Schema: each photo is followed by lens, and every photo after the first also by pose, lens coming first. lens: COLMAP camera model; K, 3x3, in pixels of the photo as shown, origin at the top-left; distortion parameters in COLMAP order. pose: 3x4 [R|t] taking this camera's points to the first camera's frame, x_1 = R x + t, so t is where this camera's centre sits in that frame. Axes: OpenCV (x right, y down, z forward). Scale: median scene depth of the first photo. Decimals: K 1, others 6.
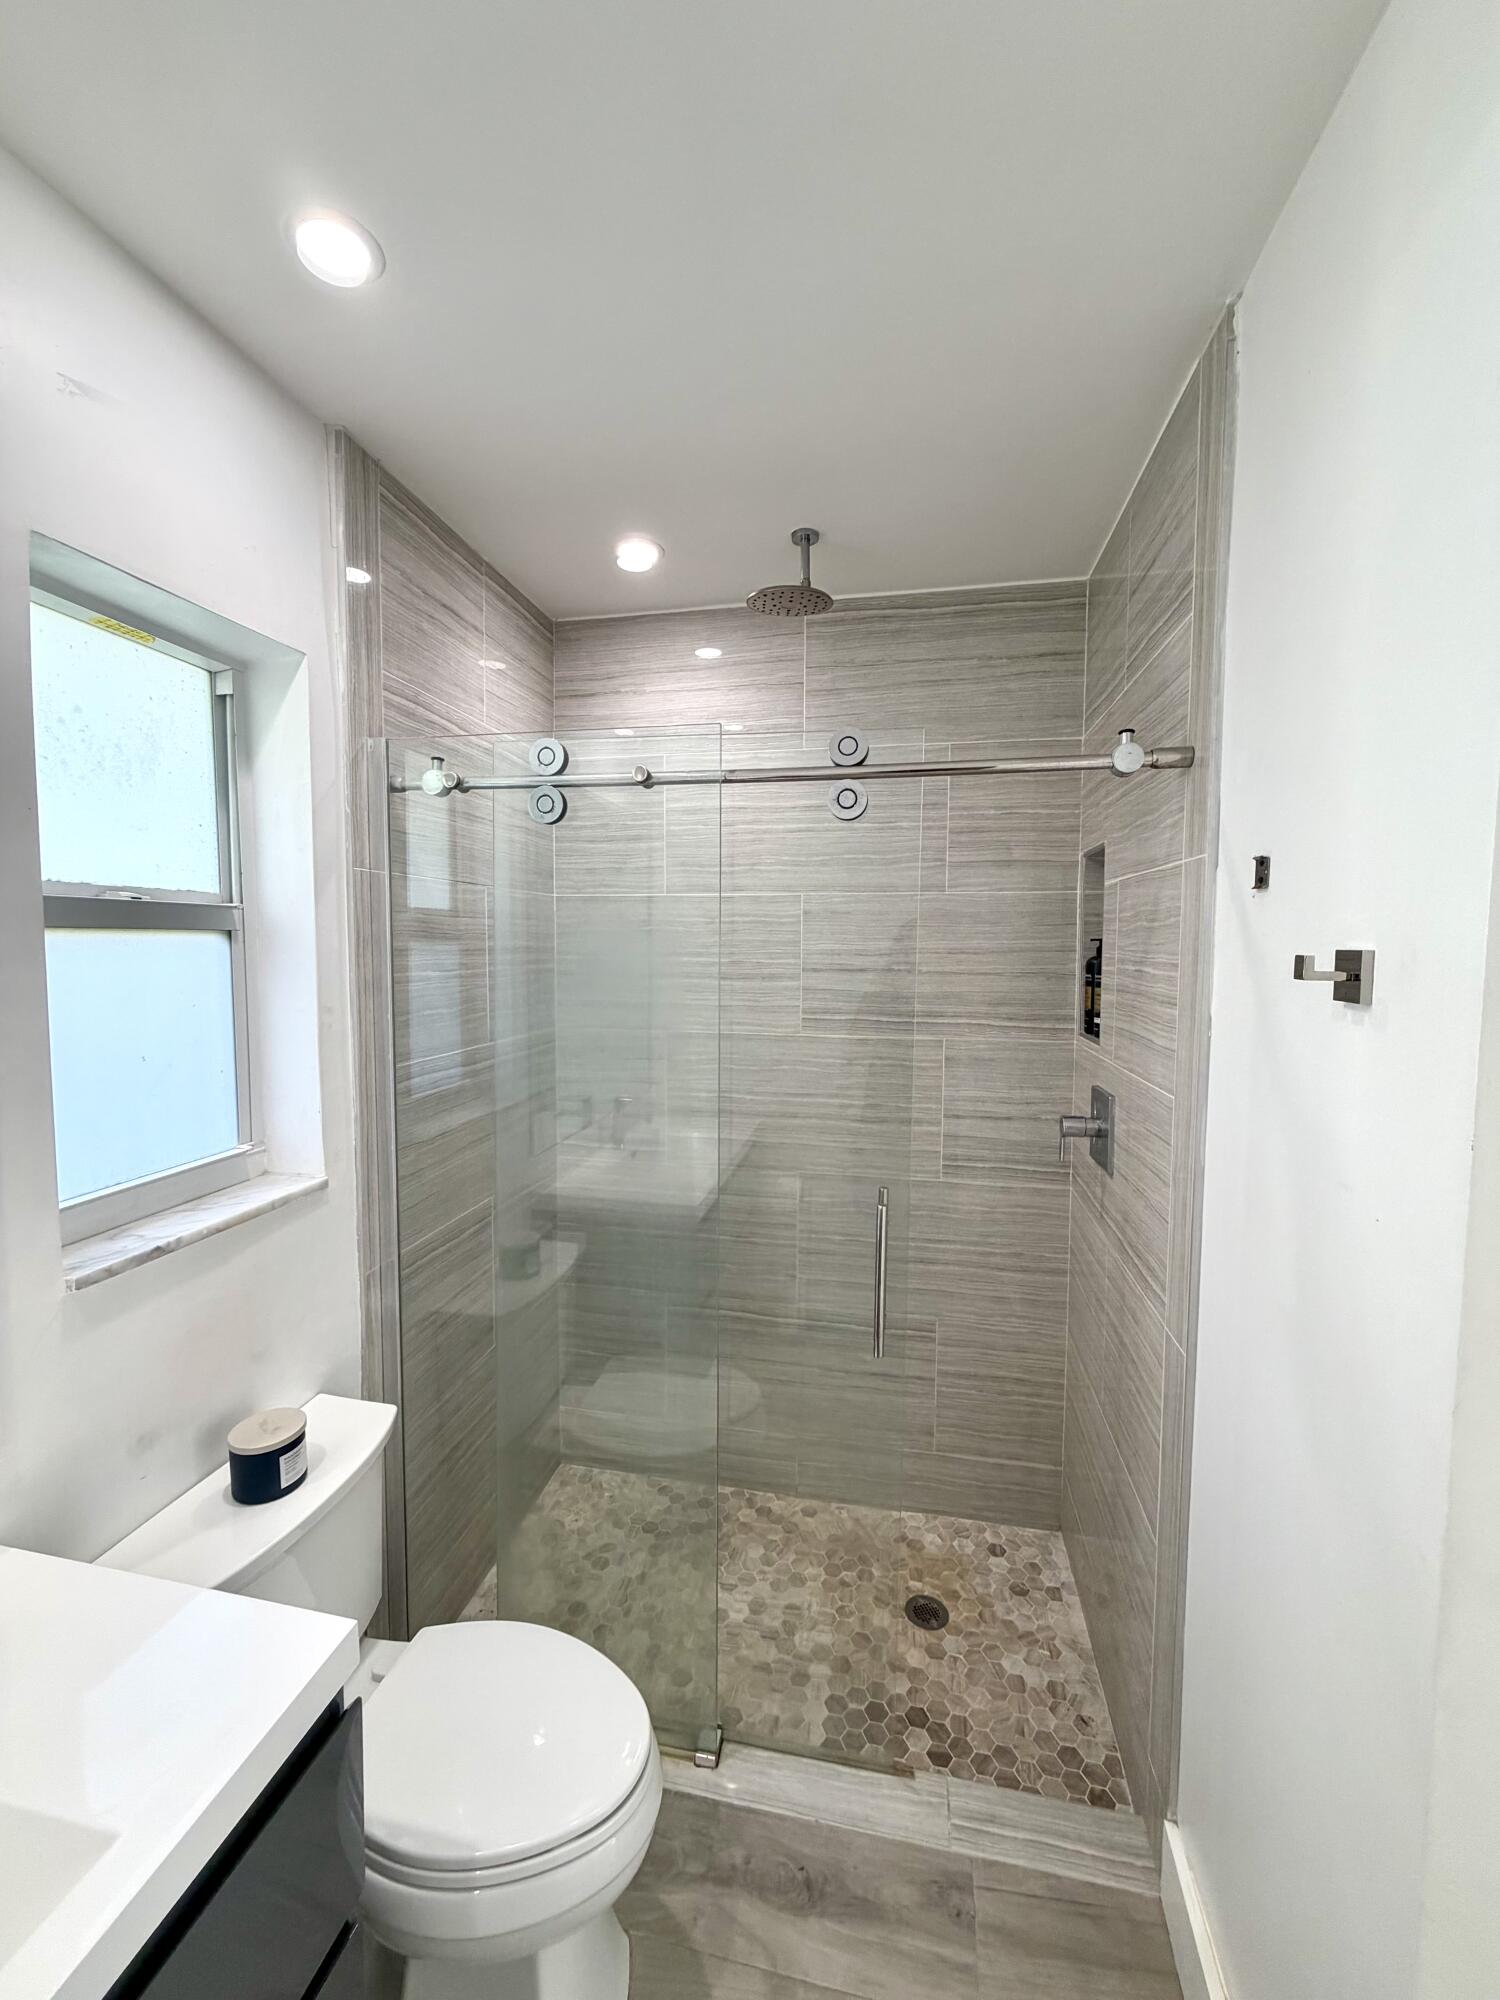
lens RADIAL K [[794.5, 0, 750.4], [0, 794.5, 997.8], [0, 0, 1]] dist [-0.001216, 0.000207]
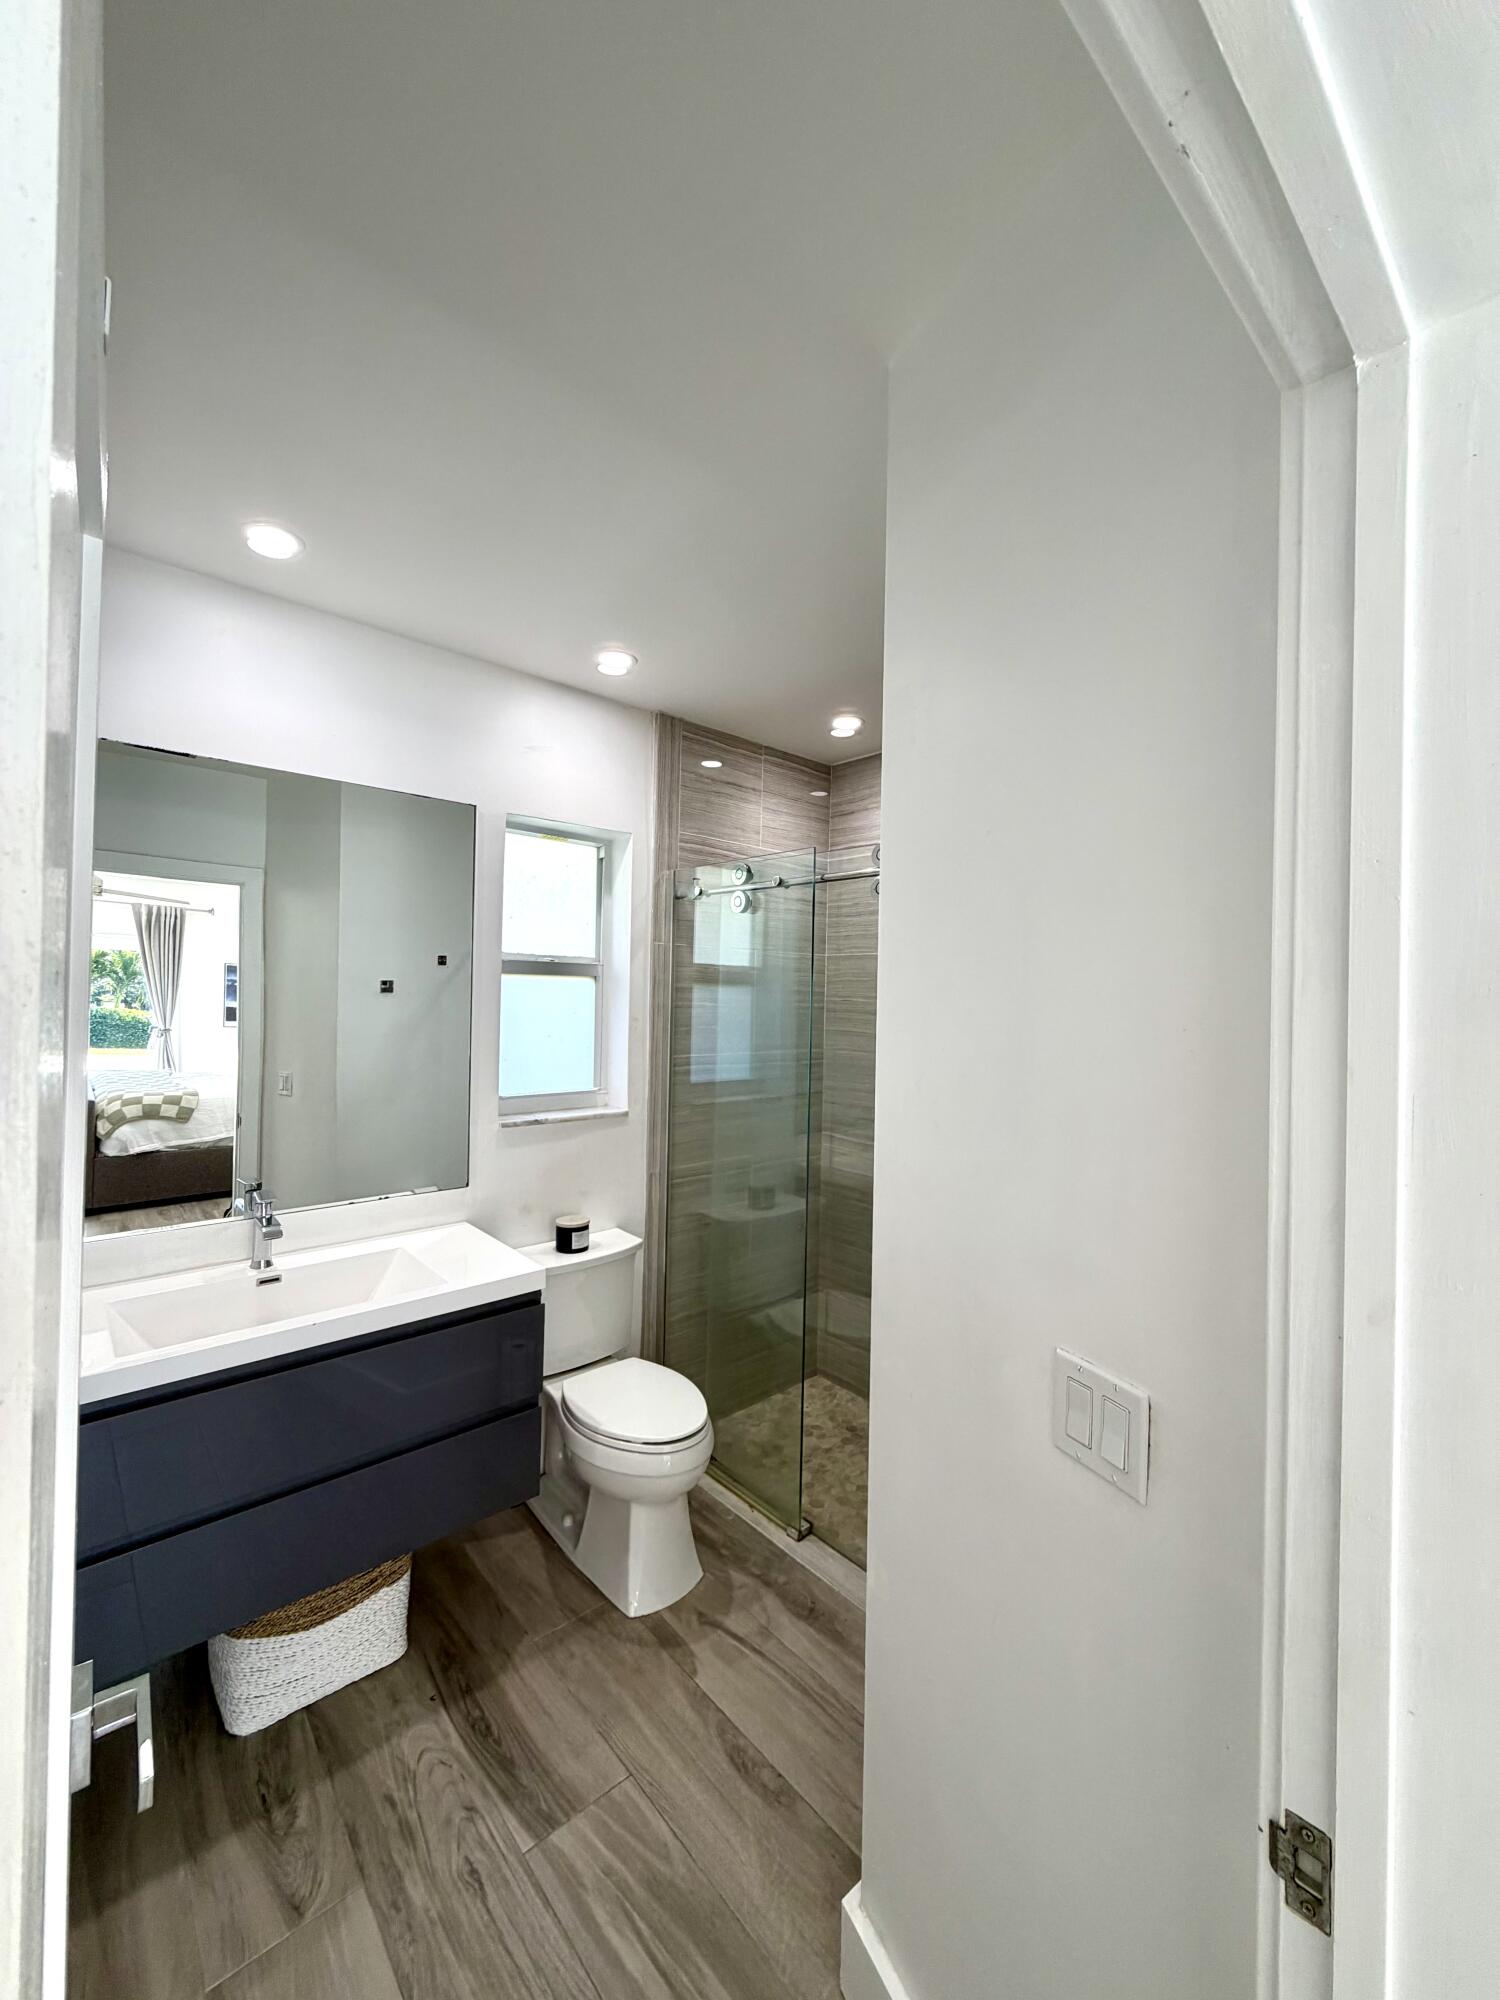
lens RADIAL K [[794.5, 0, 750.4], [0, 794.5, 997.8], [0, 0, 1]] dist [-0.001216, 0.000207]
pose [[0.802762, 0.013743, -0.596142, 0.801508], [-0.057147, 0.996906, -0.053971, 0.050775], [0.593556, 0.077393, 0.801063, -0.333602]]
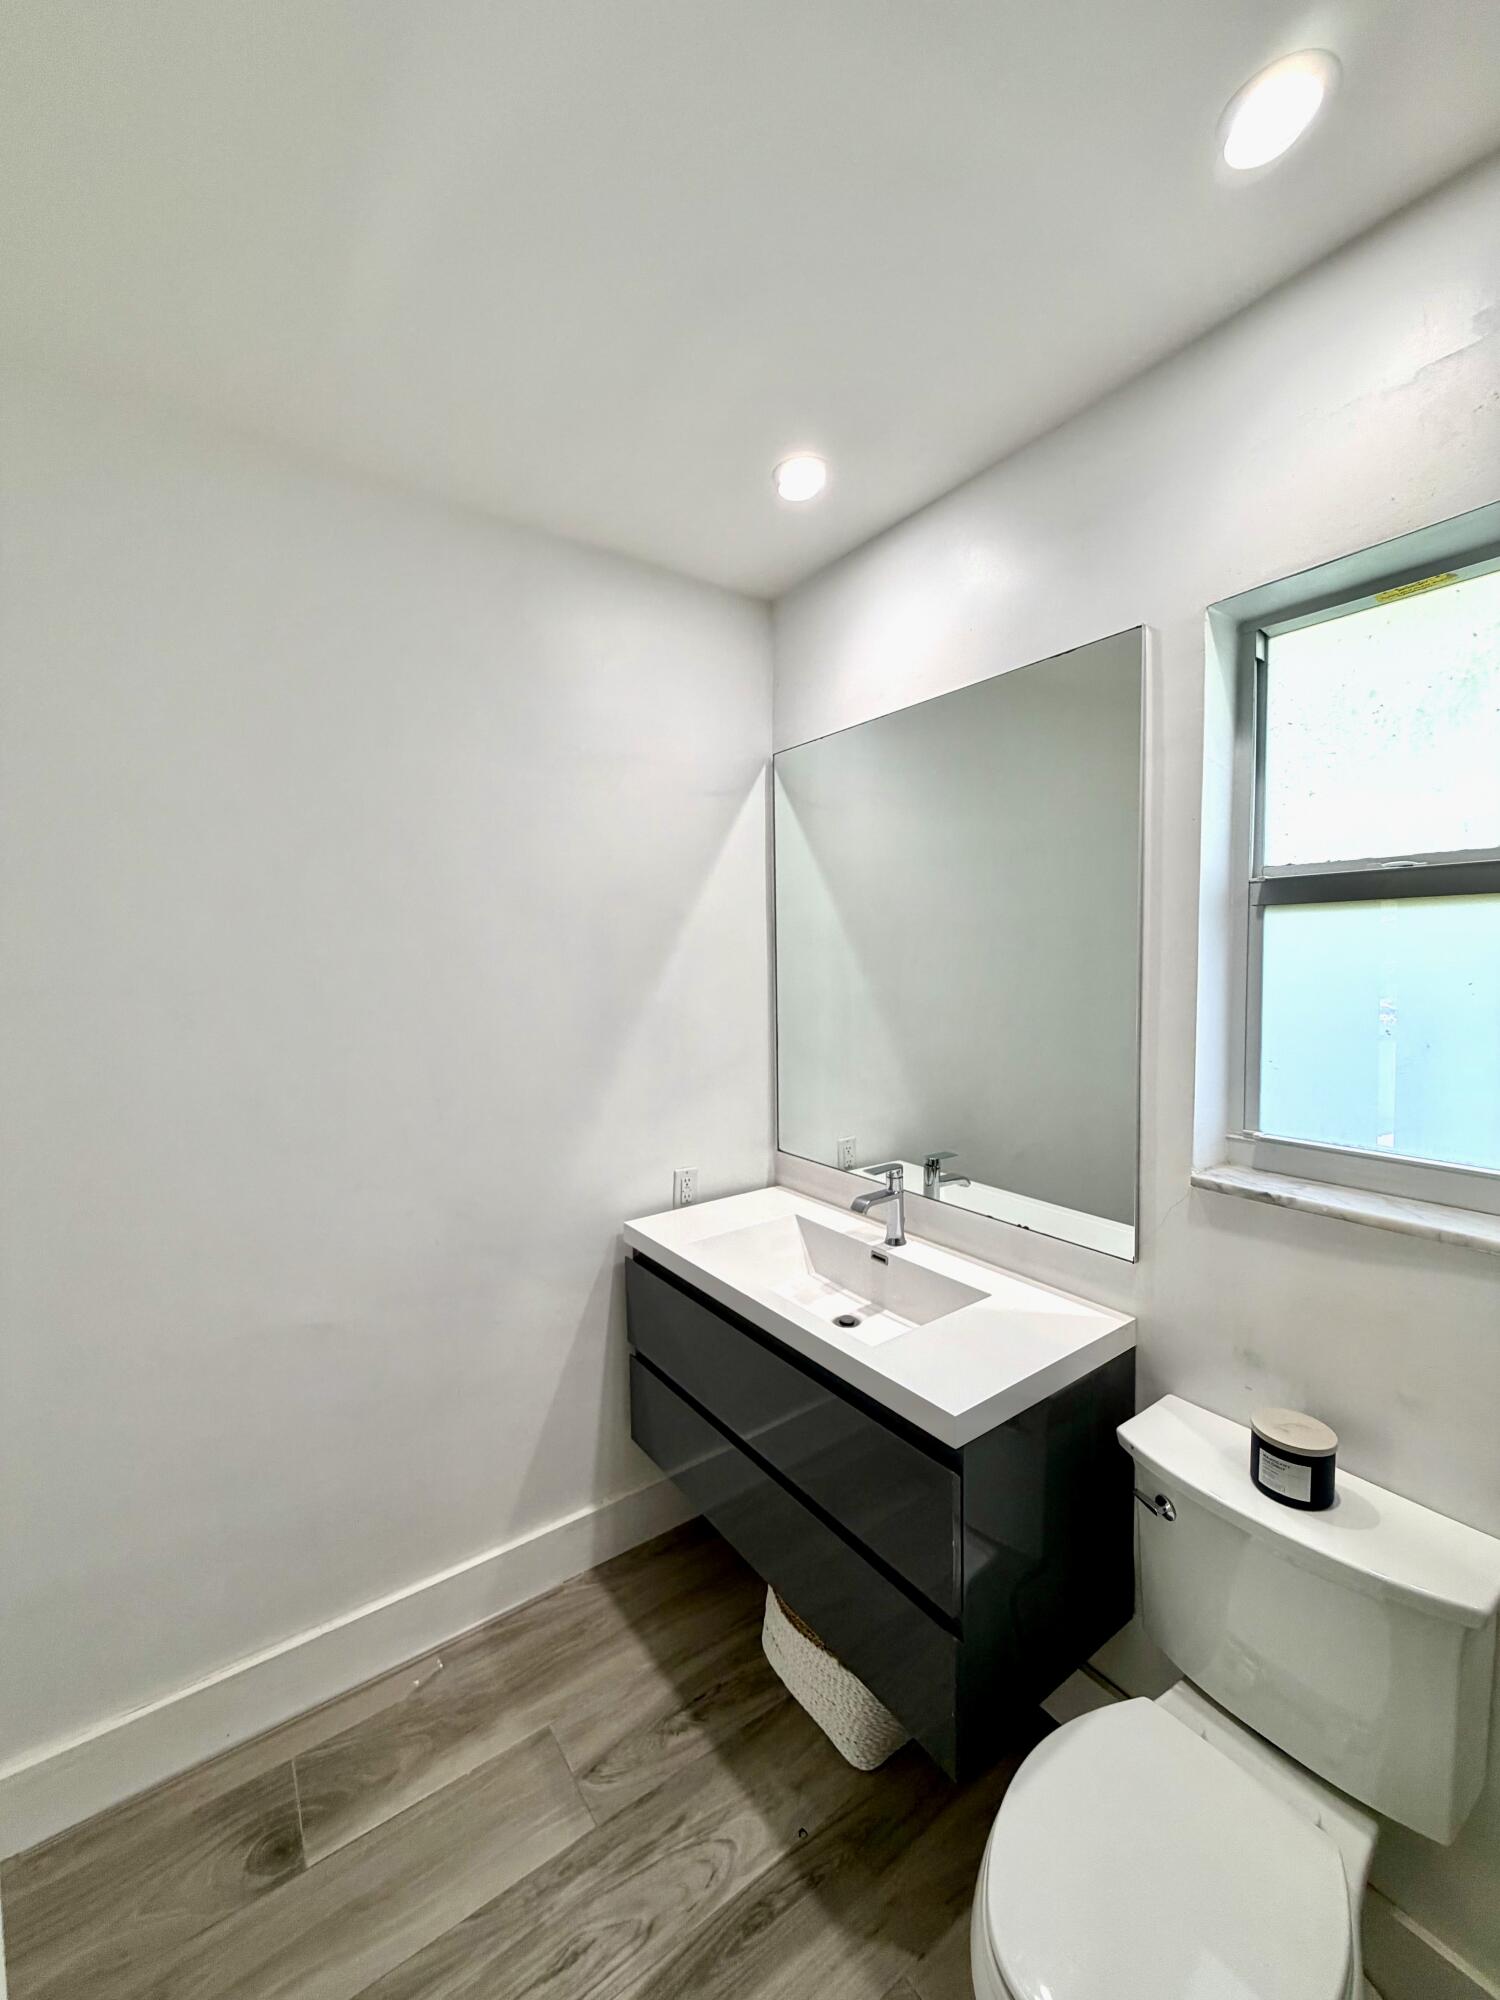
lens RADIAL K [[794.5, 0, 750.4], [0, 794.5, 997.8], [0, 0, 1]] dist [-0.001216, 0.000207]
pose [[-0.682103, 0.042704, -0.730008, 0.412964], [-0.039221, 0.994720, 0.094836, -0.023572], [0.730204, 0.093319, -0.676827, 0.941680]]
